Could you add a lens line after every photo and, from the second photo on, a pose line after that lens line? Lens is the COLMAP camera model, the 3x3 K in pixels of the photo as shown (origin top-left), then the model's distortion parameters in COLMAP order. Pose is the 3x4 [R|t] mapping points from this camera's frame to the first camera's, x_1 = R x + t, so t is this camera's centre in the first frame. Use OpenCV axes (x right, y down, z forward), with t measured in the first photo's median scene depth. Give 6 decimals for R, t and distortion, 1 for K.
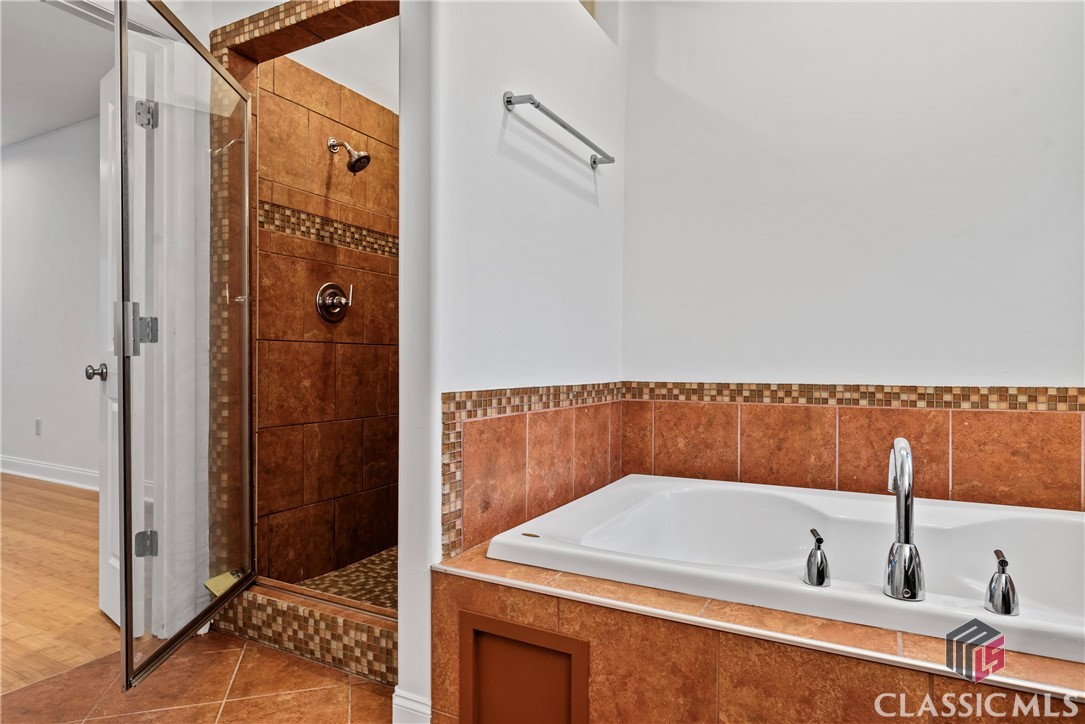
lens RADIAL K [[623.0, 0, 535.7], [0, 623.0, 370.9], [0, 0, 1]] dist [-0.025290, 0.002491]
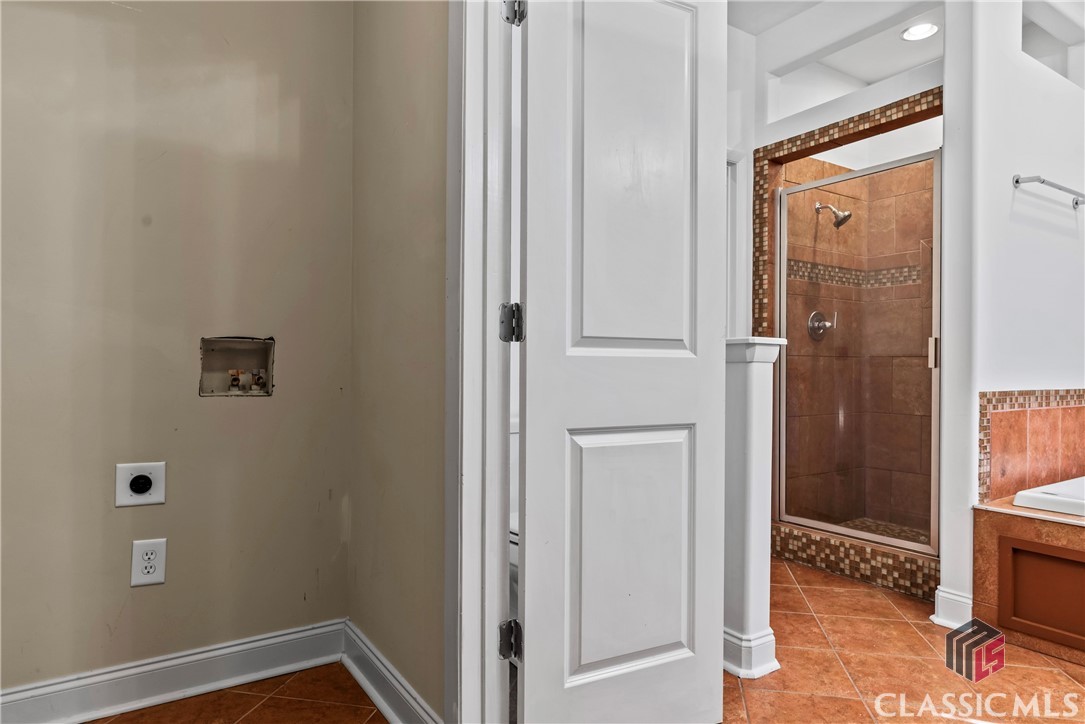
lens RADIAL K [[623.0, 0, 547.7], [0, 623.0, 372.6], [0, 0, 1]] dist [-0.025290, 0.002491]
pose [[0.869553, -0.000108, -0.493840, -0.242135], [-0.004844, 0.999950, -0.008748, 0.005181], [0.493817, 0.009999, 0.869509, -0.605042]]
